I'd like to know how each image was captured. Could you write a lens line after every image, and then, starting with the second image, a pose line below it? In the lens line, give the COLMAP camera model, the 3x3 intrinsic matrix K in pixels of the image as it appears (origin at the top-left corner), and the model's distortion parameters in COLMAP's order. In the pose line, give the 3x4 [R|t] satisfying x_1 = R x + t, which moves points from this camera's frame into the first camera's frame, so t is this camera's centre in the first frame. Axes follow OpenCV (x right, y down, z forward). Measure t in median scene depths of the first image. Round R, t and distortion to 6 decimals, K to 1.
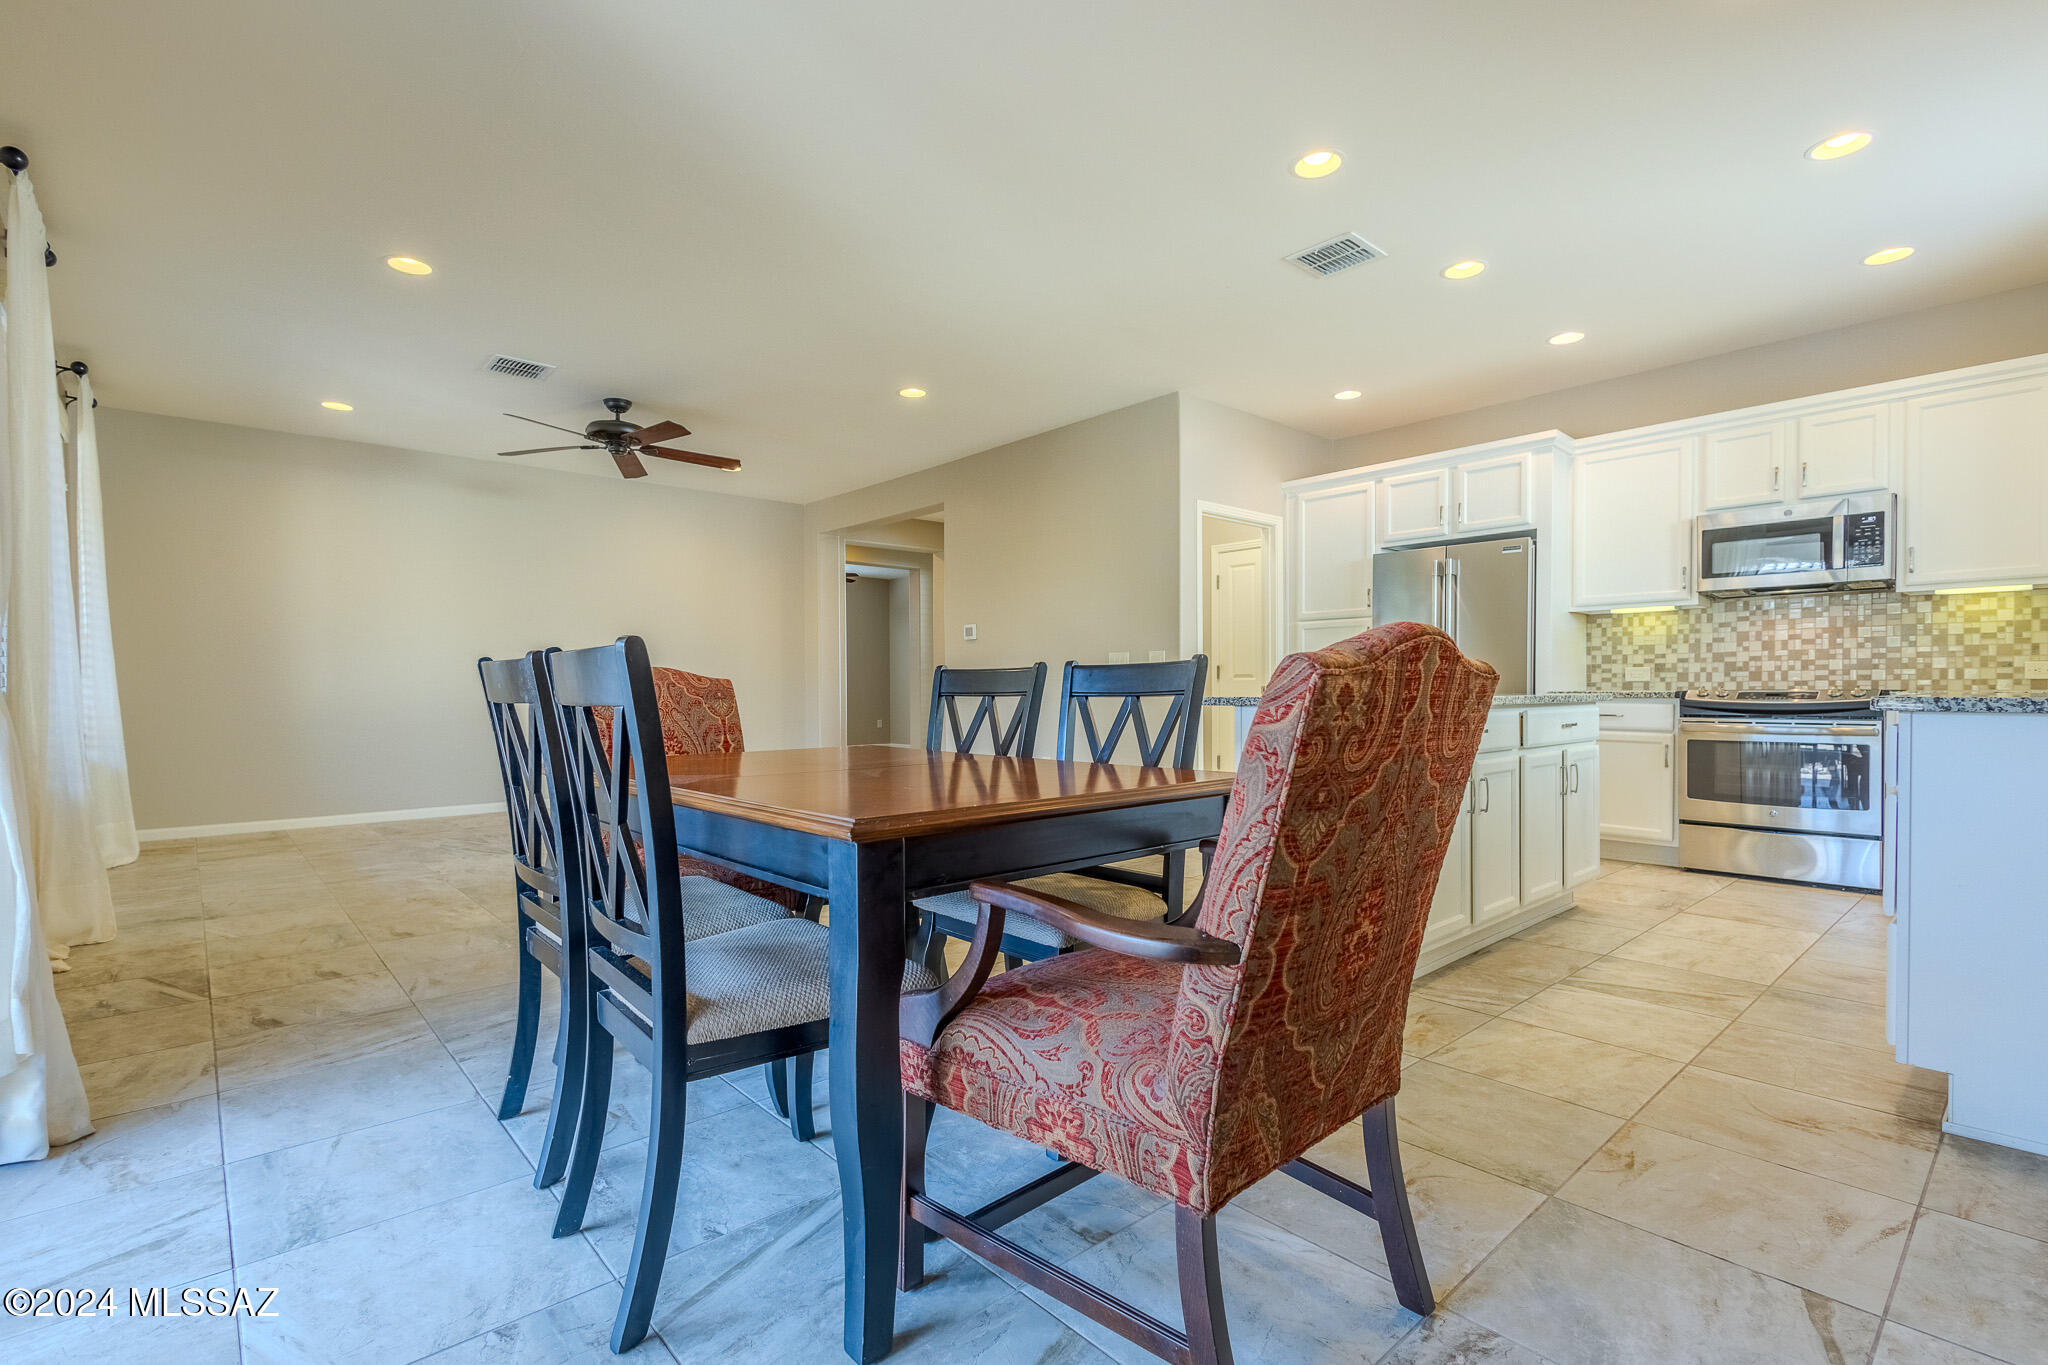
lens RADIAL K [[938.5, 0, 1032.6], [0, 938.5, 689.3], [0, 0, 1]] dist [0.012441, -0.003346]
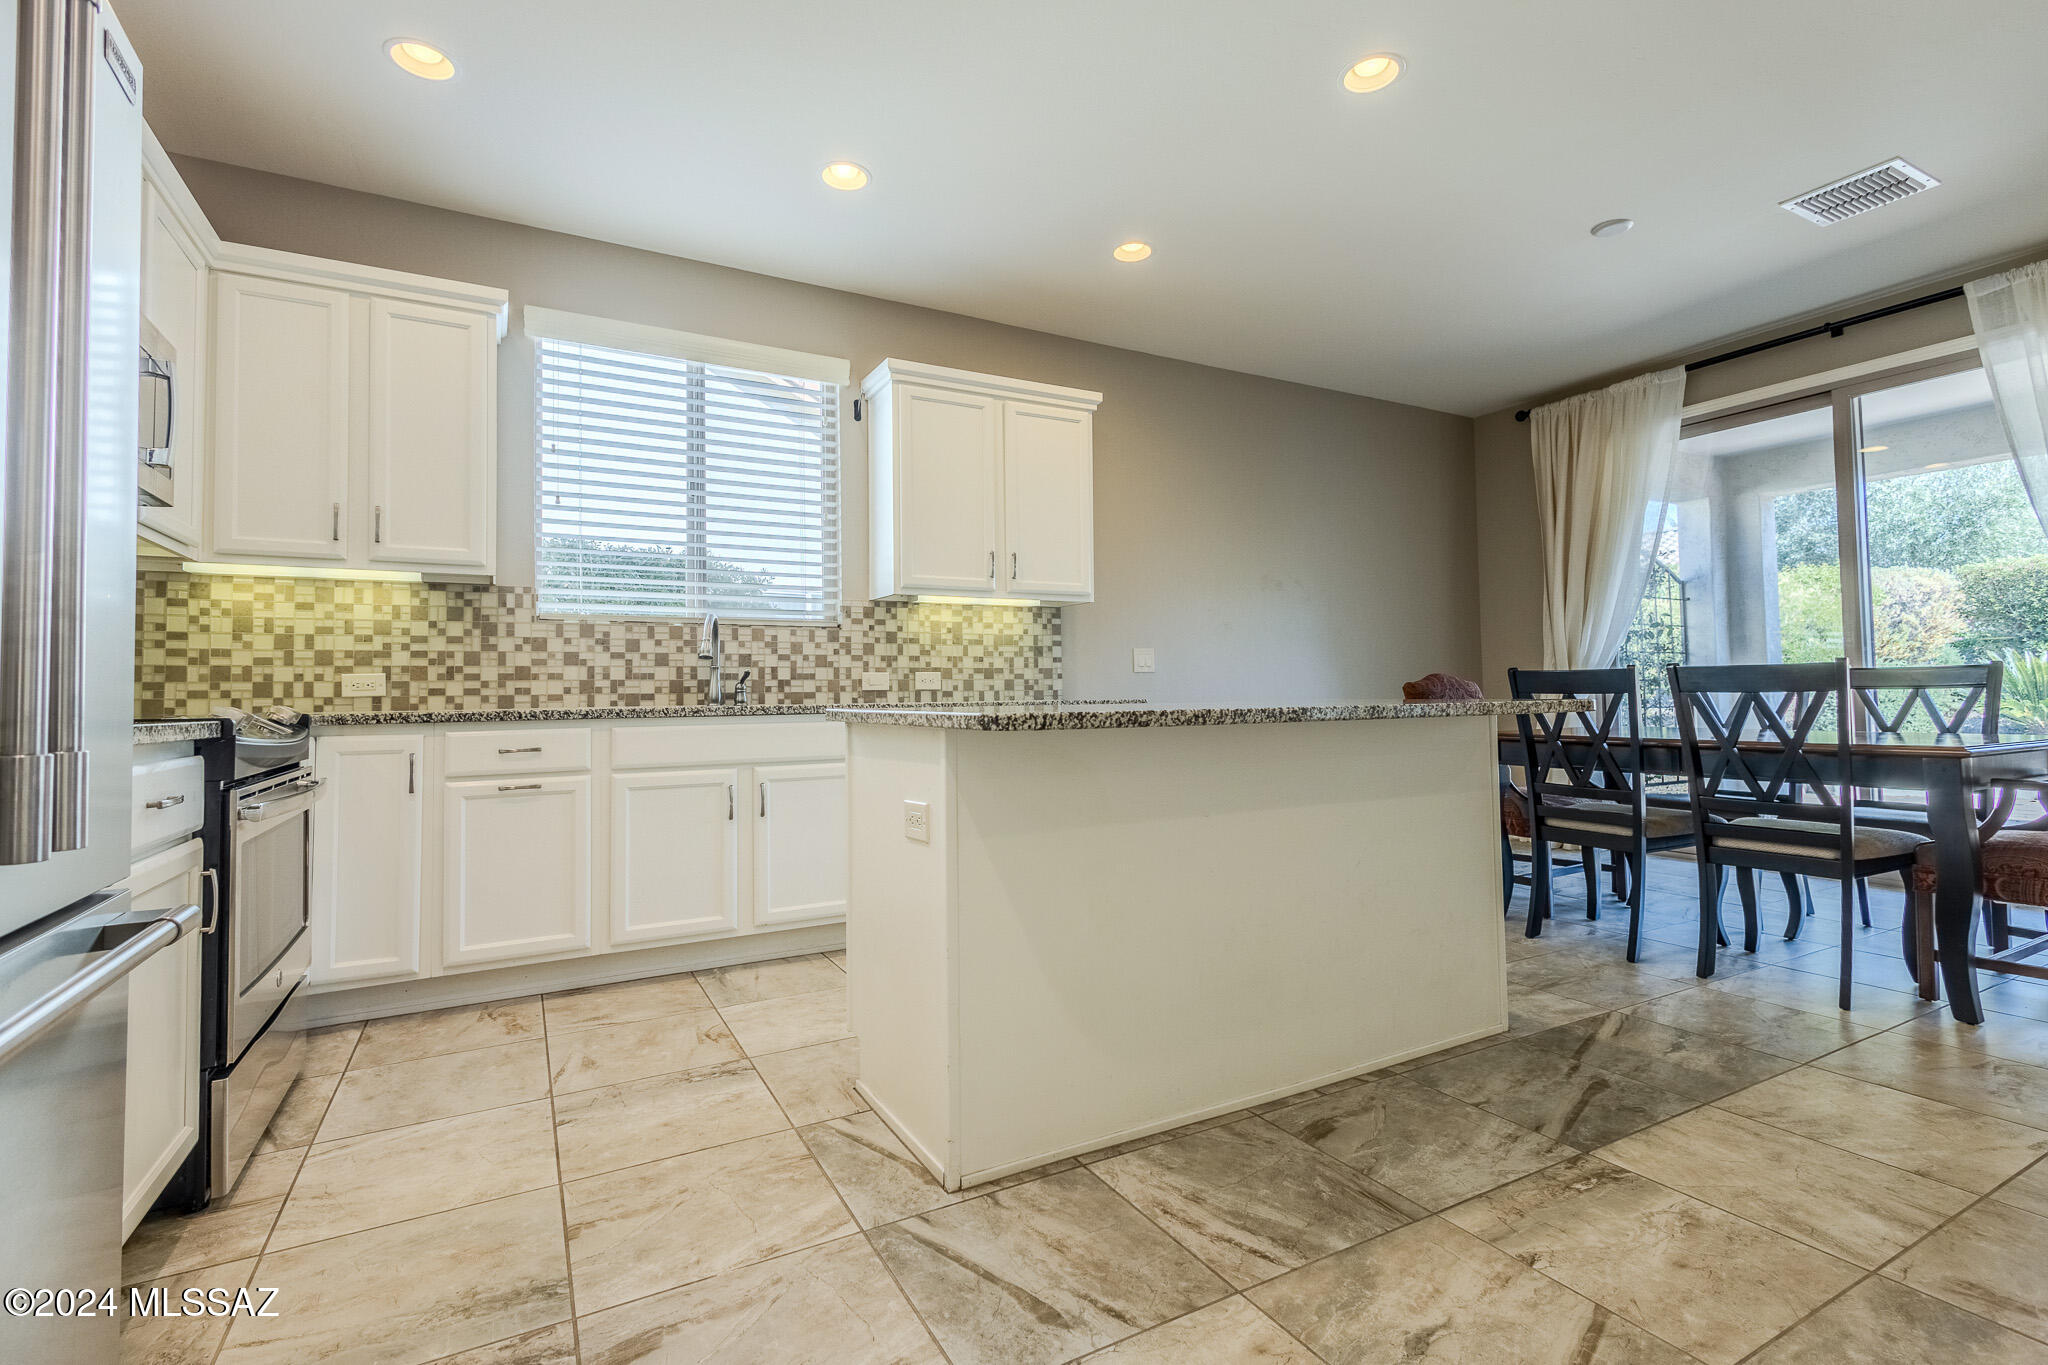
lens RADIAL K [[938.5, 0, 1038.3], [0, 938.5, 683.0], [0, 0, 1]] dist [0.012441, -0.003346]
pose [[-0.974896, 0.018680, 0.221877, 0.283374], [0.016485, 0.999795, -0.011743, -0.003543], [-0.222051, -0.007790, -0.975004, 1.284503]]
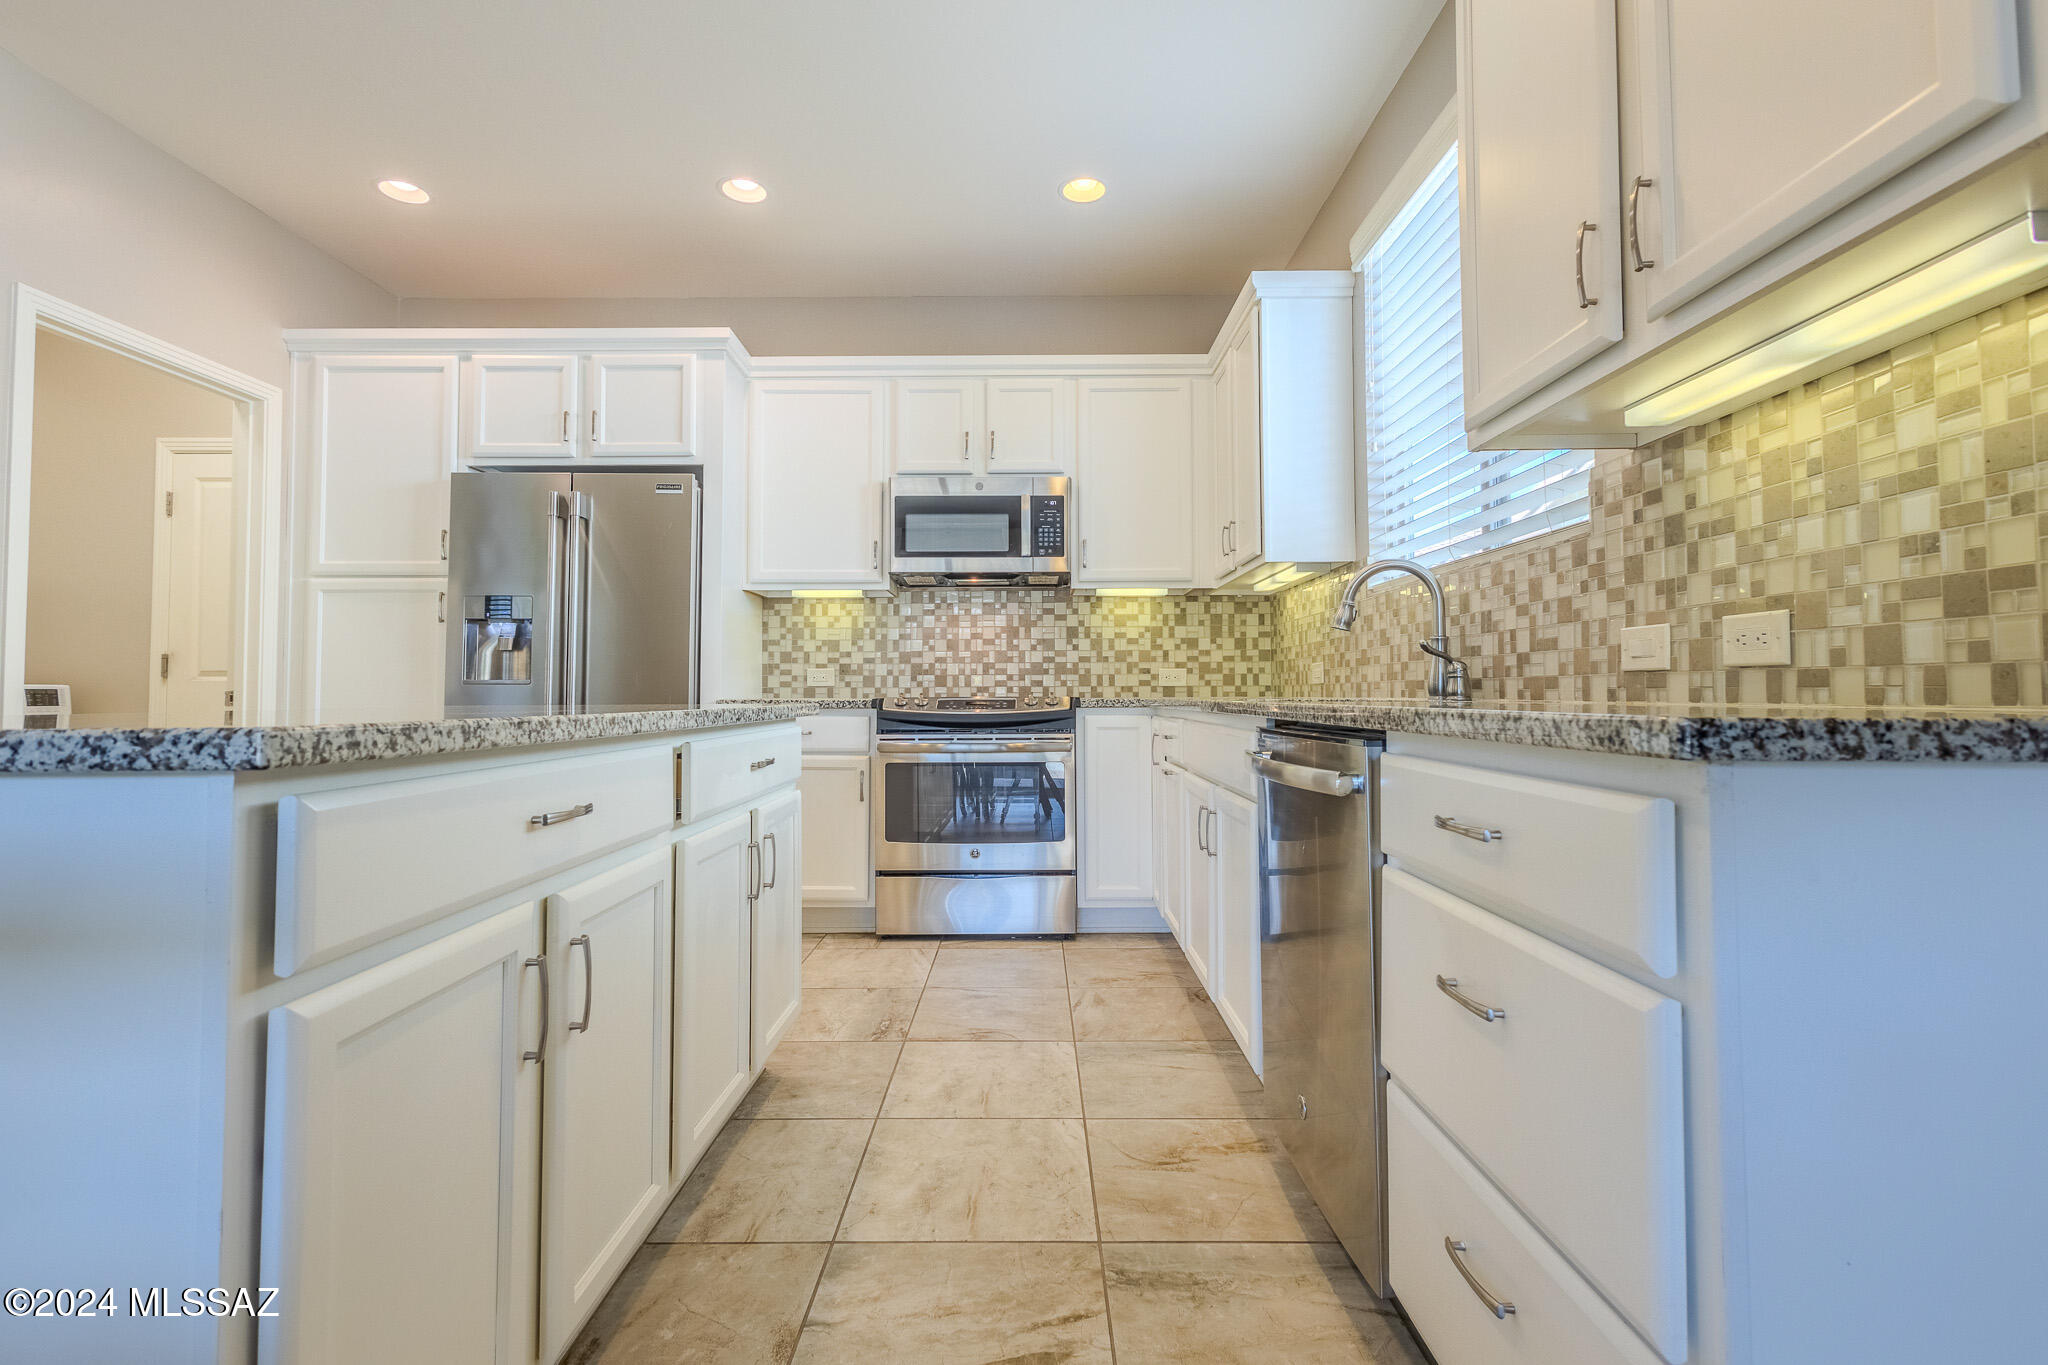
lens RADIAL K [[938.5, 0, 1012.0], [0, 938.5, 669.7], [0, 0, 1]] dist [0.012441, -0.003346]
pose [[0.684671, 0.021270, 0.728541, 0.208071], [-0.000010, 0.999574, -0.029173, 0.000436], [-0.728852, 0.019966, 0.684380, 0.398429]]
